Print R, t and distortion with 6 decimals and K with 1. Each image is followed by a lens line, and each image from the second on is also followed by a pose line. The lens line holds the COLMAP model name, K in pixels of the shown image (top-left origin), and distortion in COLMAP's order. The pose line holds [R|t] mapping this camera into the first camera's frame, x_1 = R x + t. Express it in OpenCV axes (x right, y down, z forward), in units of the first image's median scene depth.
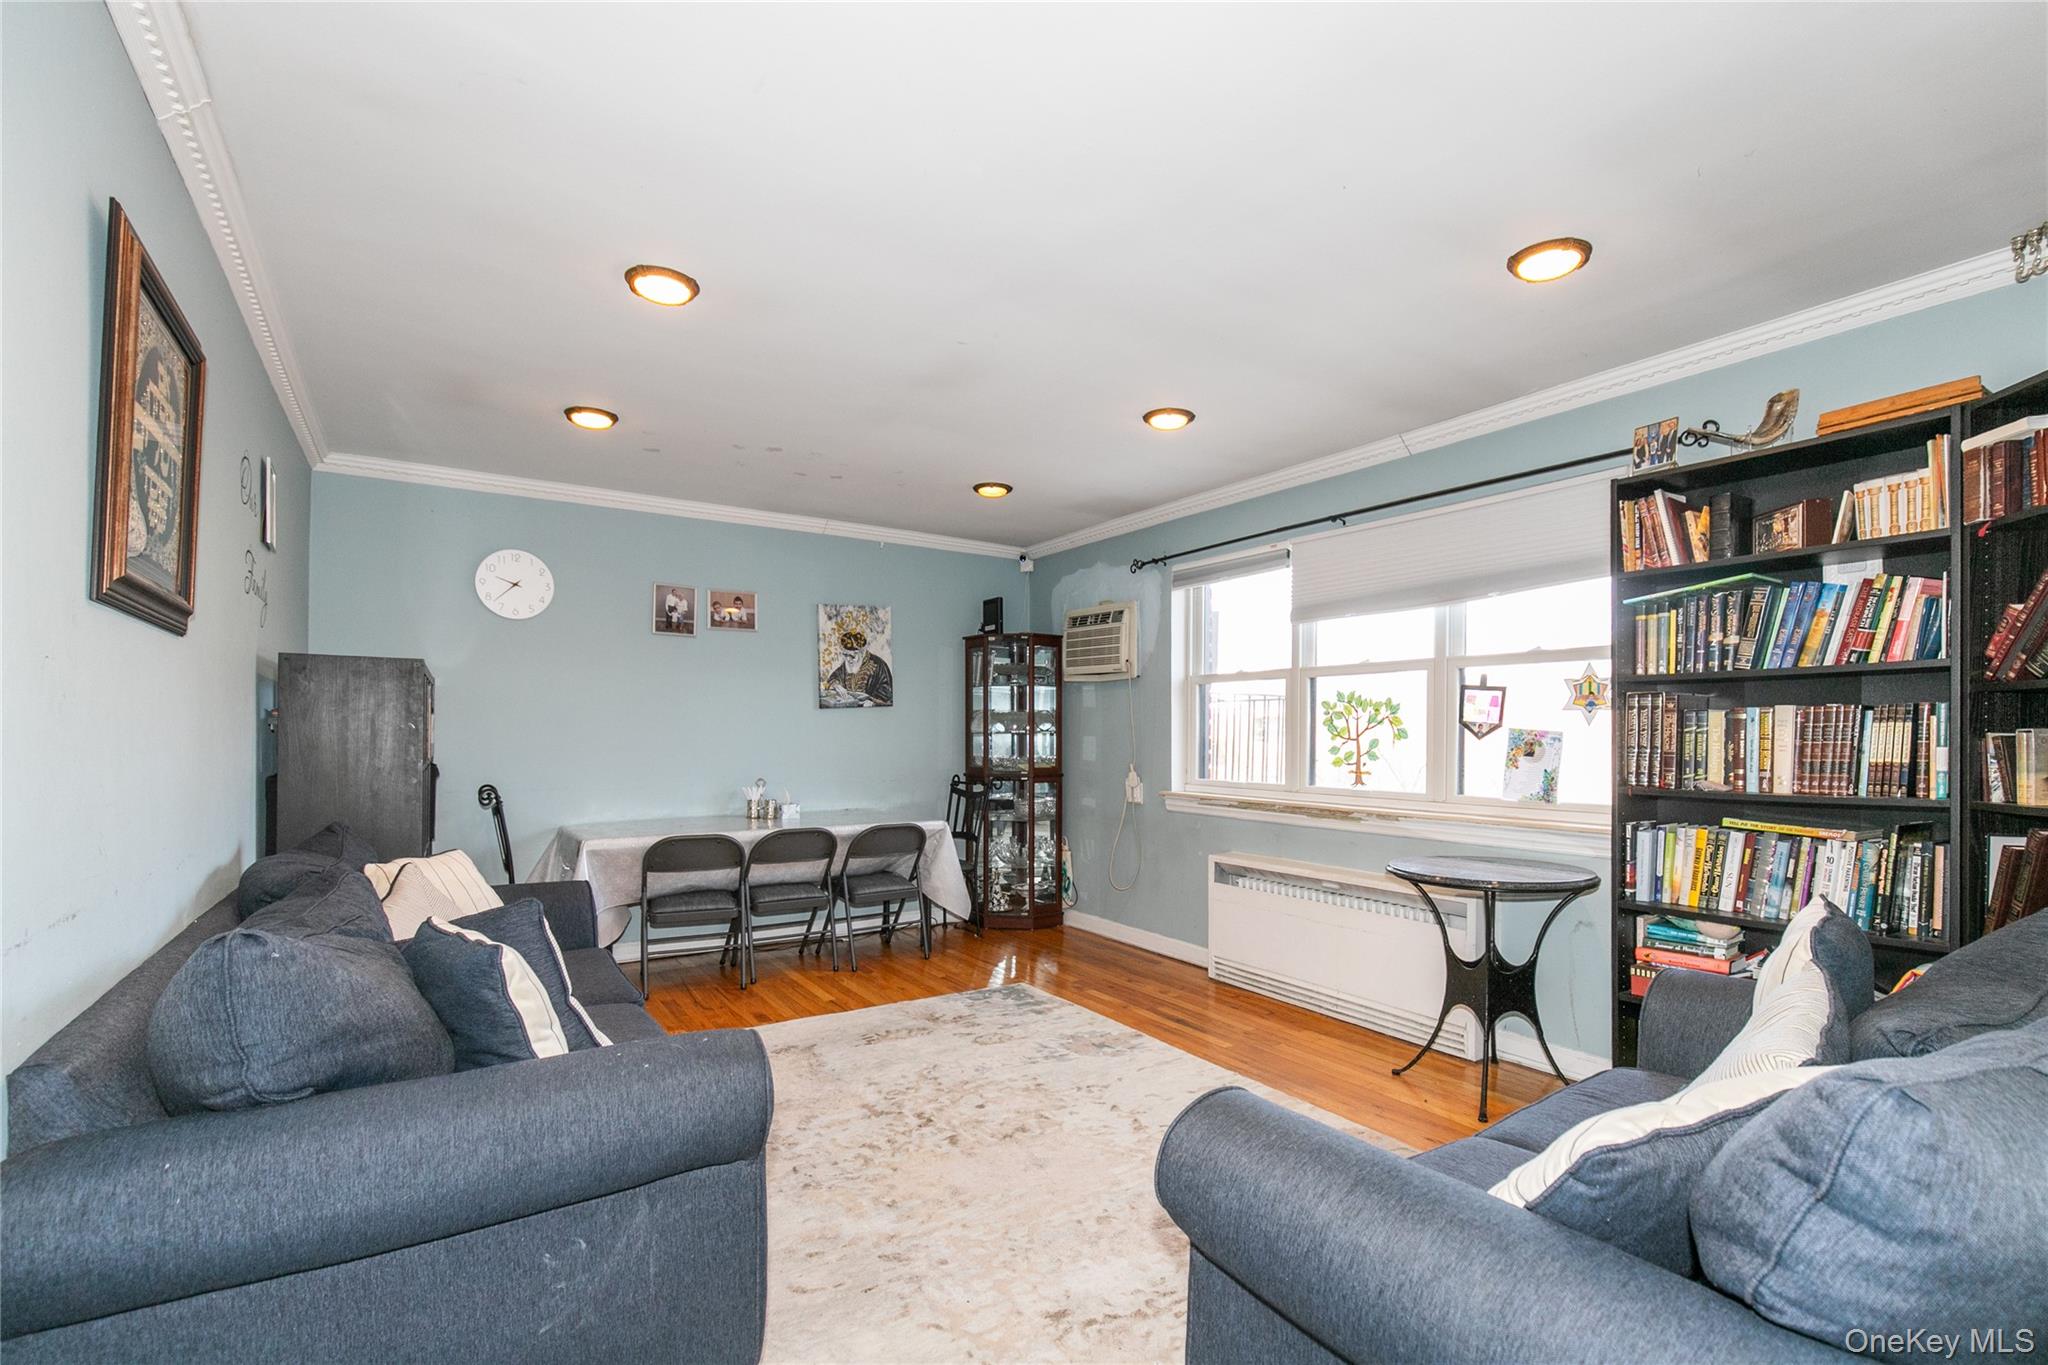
lens RADIAL K [[938.9, 0, 1041.2], [0, 938.9, 702.0], [0, 0, 1]] dist [0.003410, 0.000055]
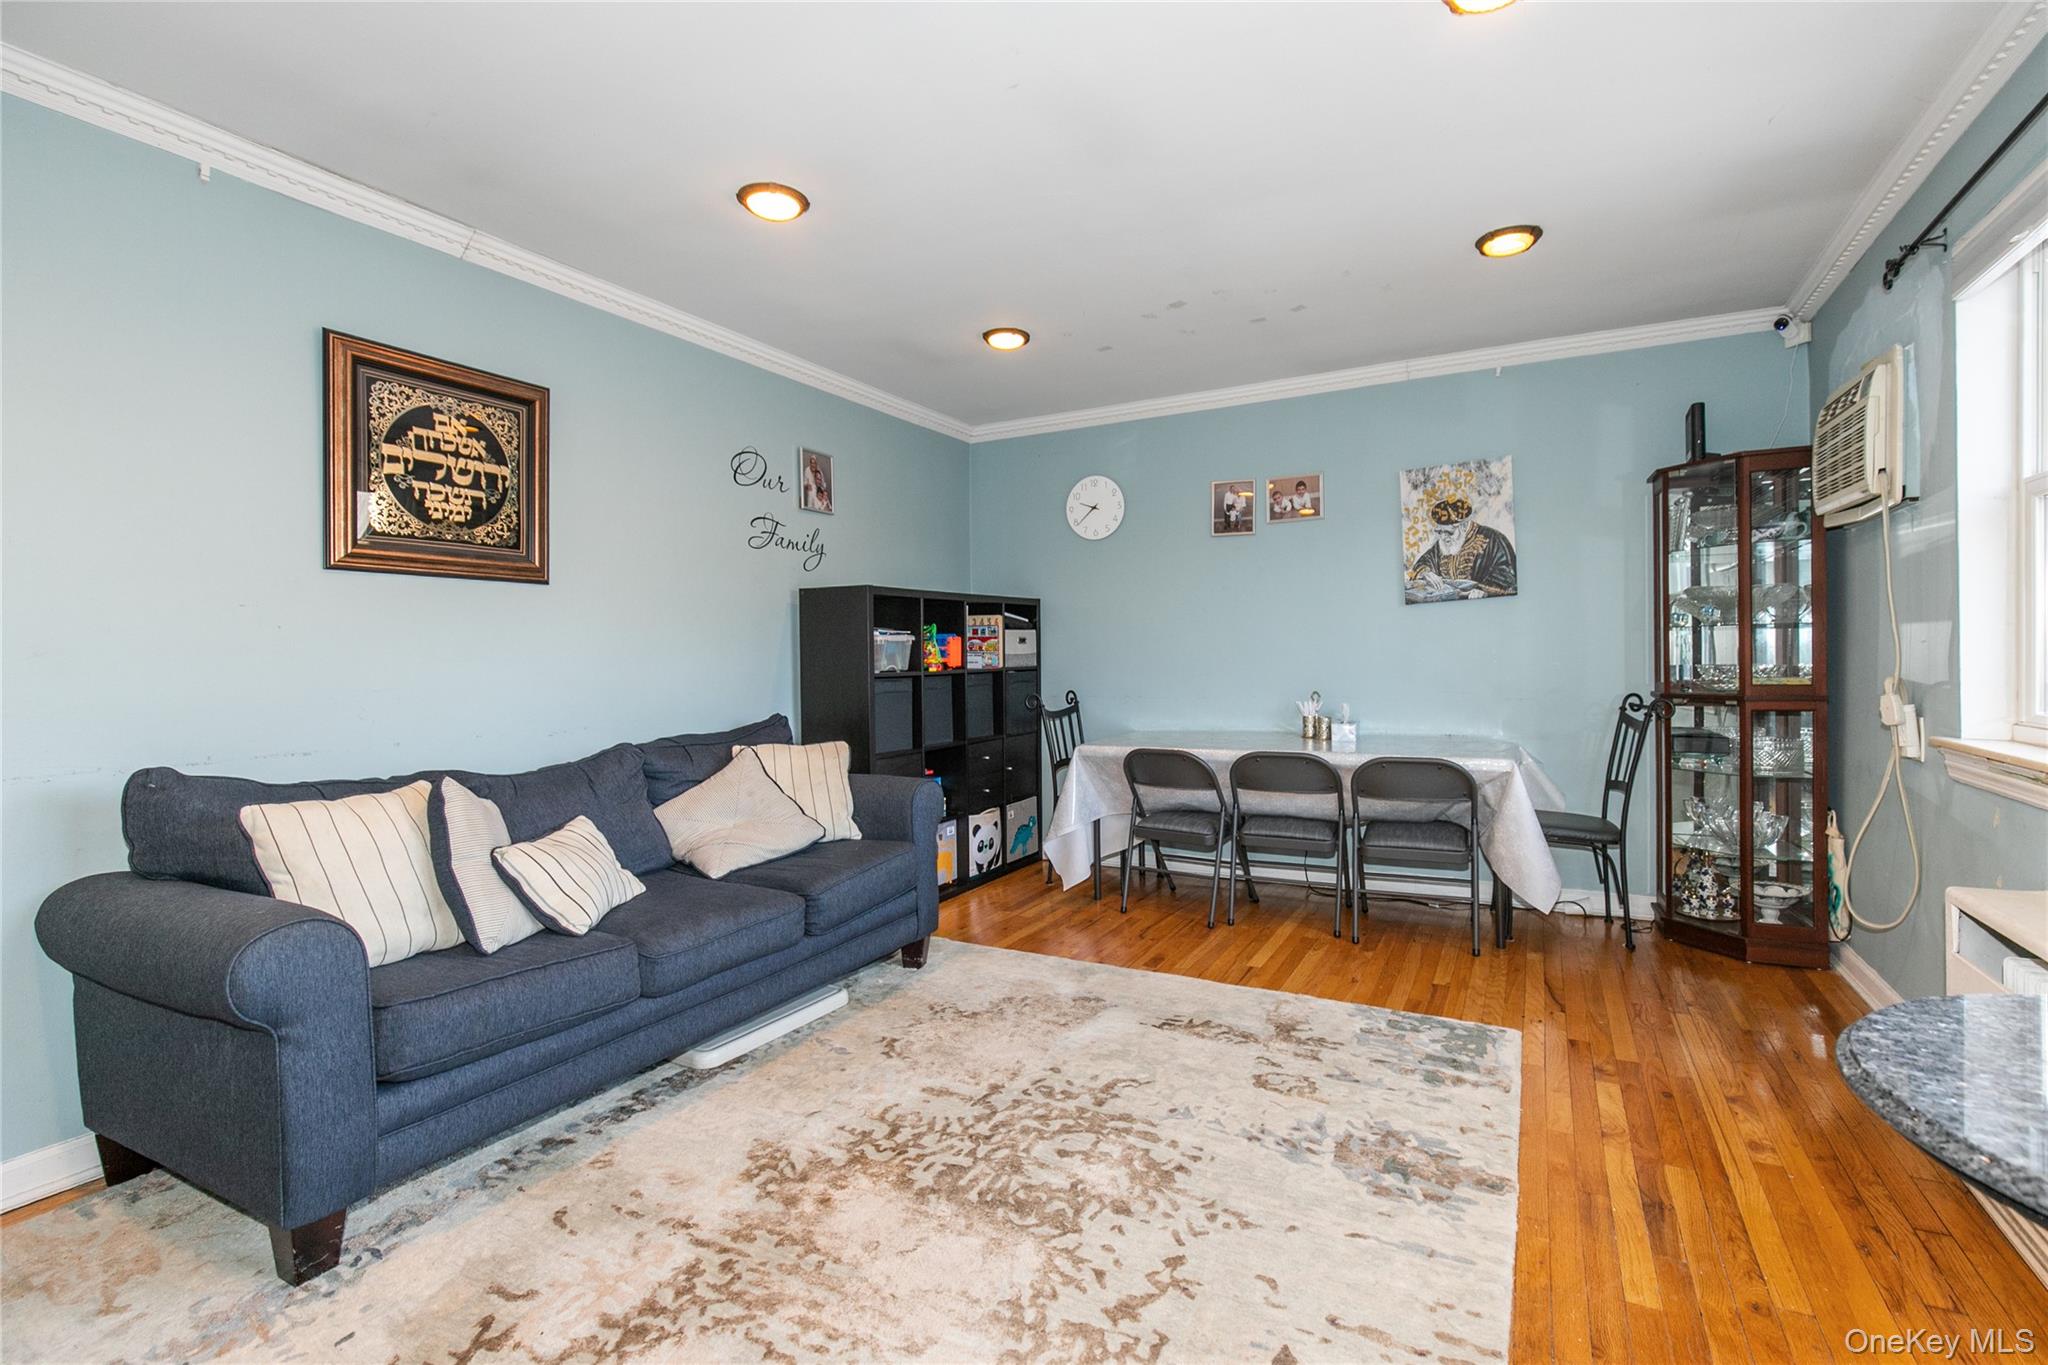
lens RADIAL K [[929.3, 0, 1042.5], [0, 929.3, 650.1], [0, 0, 1]] dist [0.006234, -0.000123]
pose [[0.486485, -0.017174, -0.873520, 0.384736], [0.049666, 0.998734, 0.008024, 0.030884], [0.872276, -0.047288, 0.486722, 0.463873]]
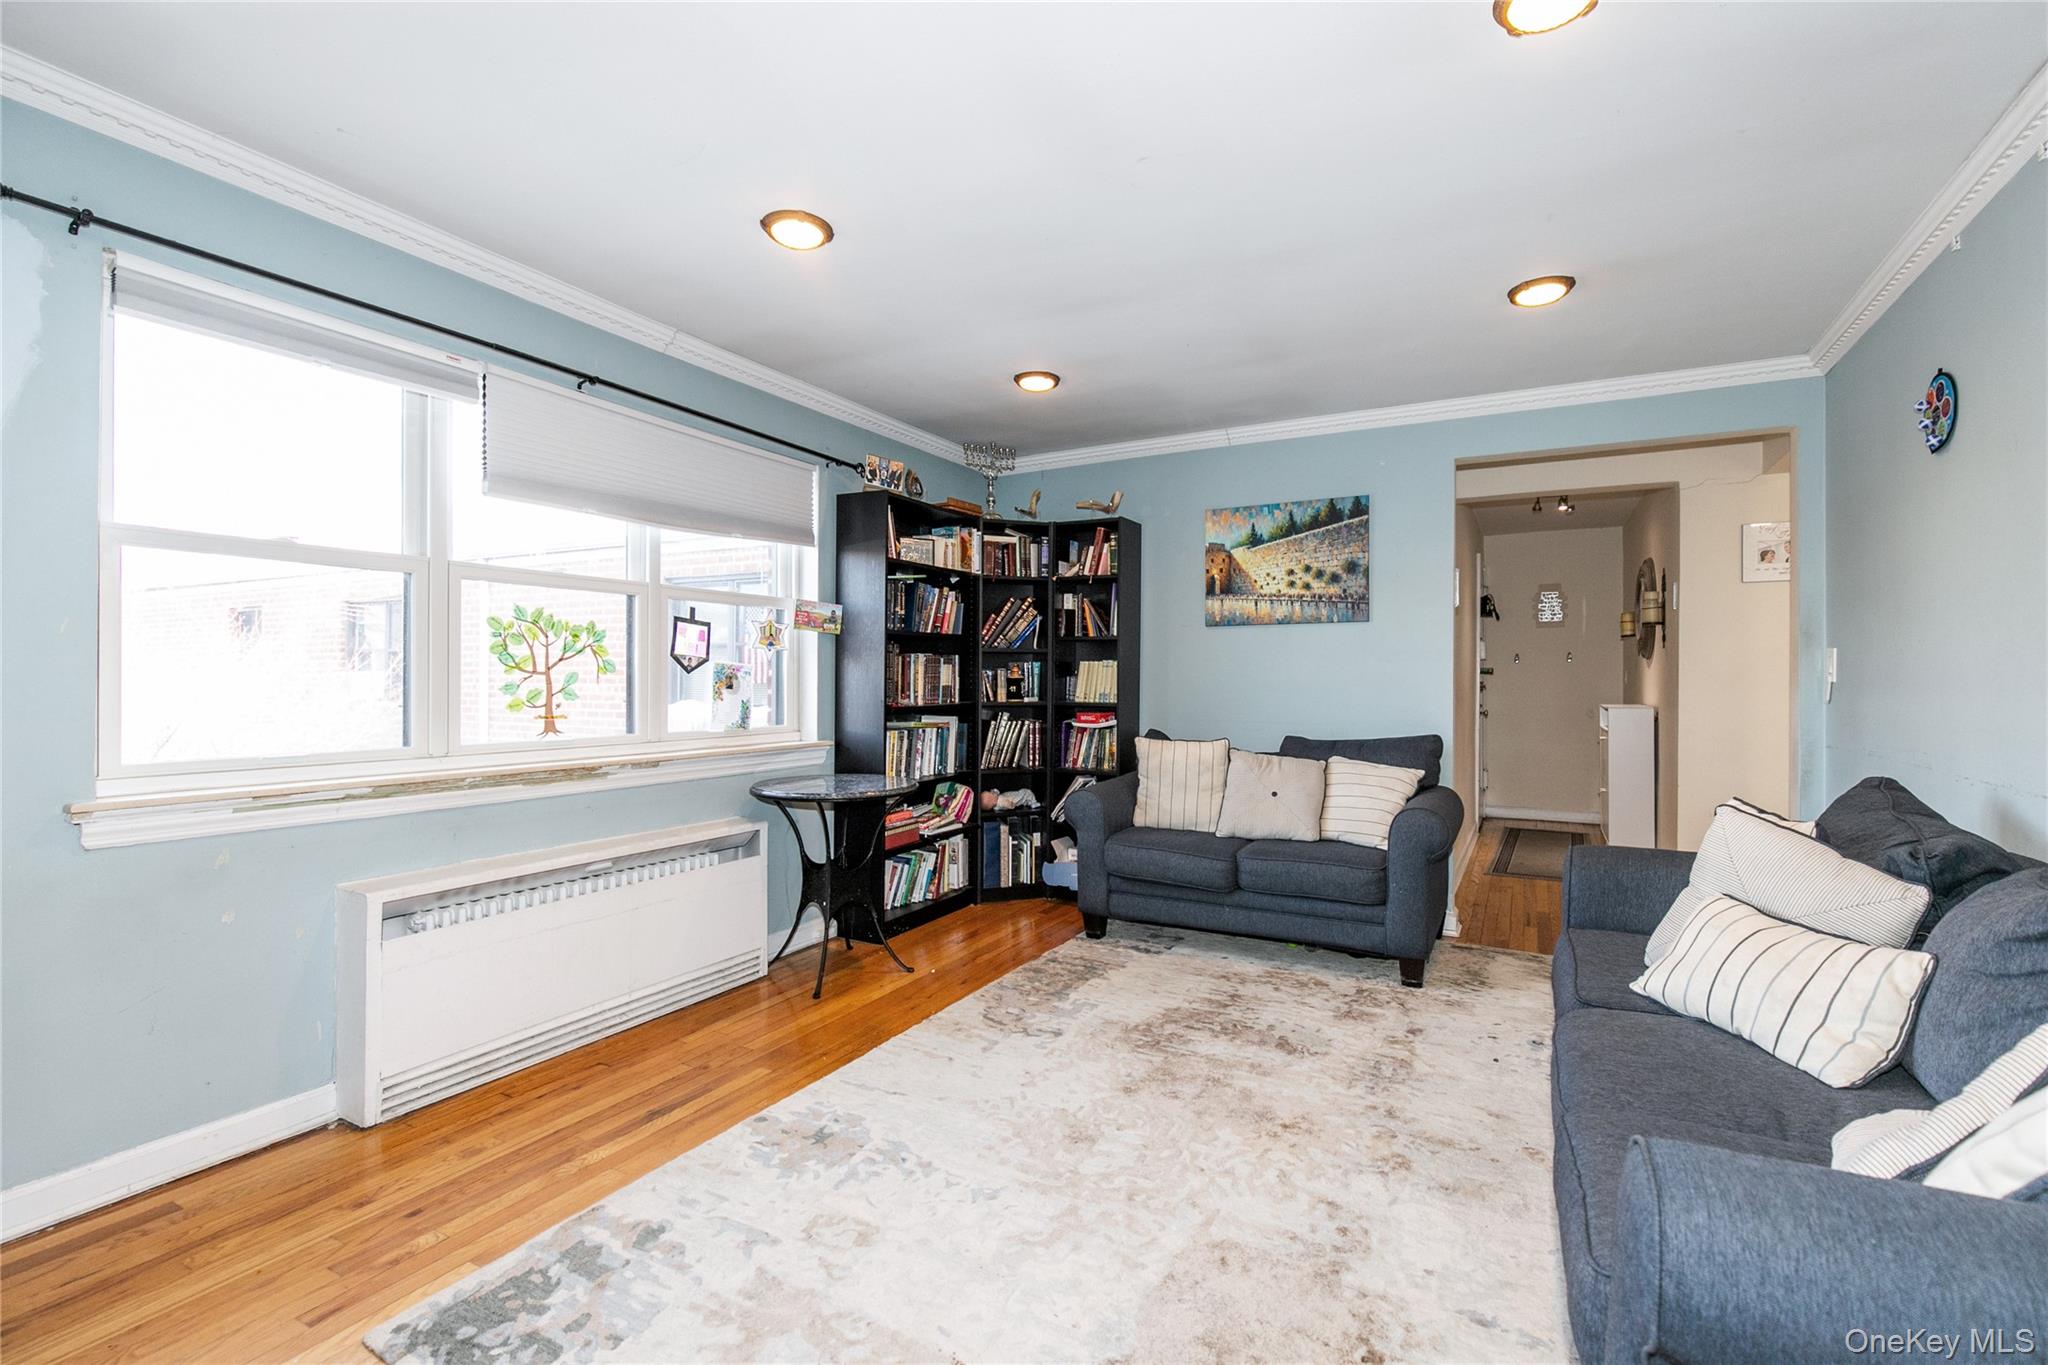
lens RADIAL K [[929.3, 0, 1042.5], [0, 929.3, 650.1], [0, 0, 1]] dist [0.006234, -0.000123]
pose [[-0.484742, 0.020255, 0.874422, -0.498759], [-0.037258, 0.998346, -0.043780, 0.038983], [-0.873863, -0.053801, -0.483186, 1.007063]]
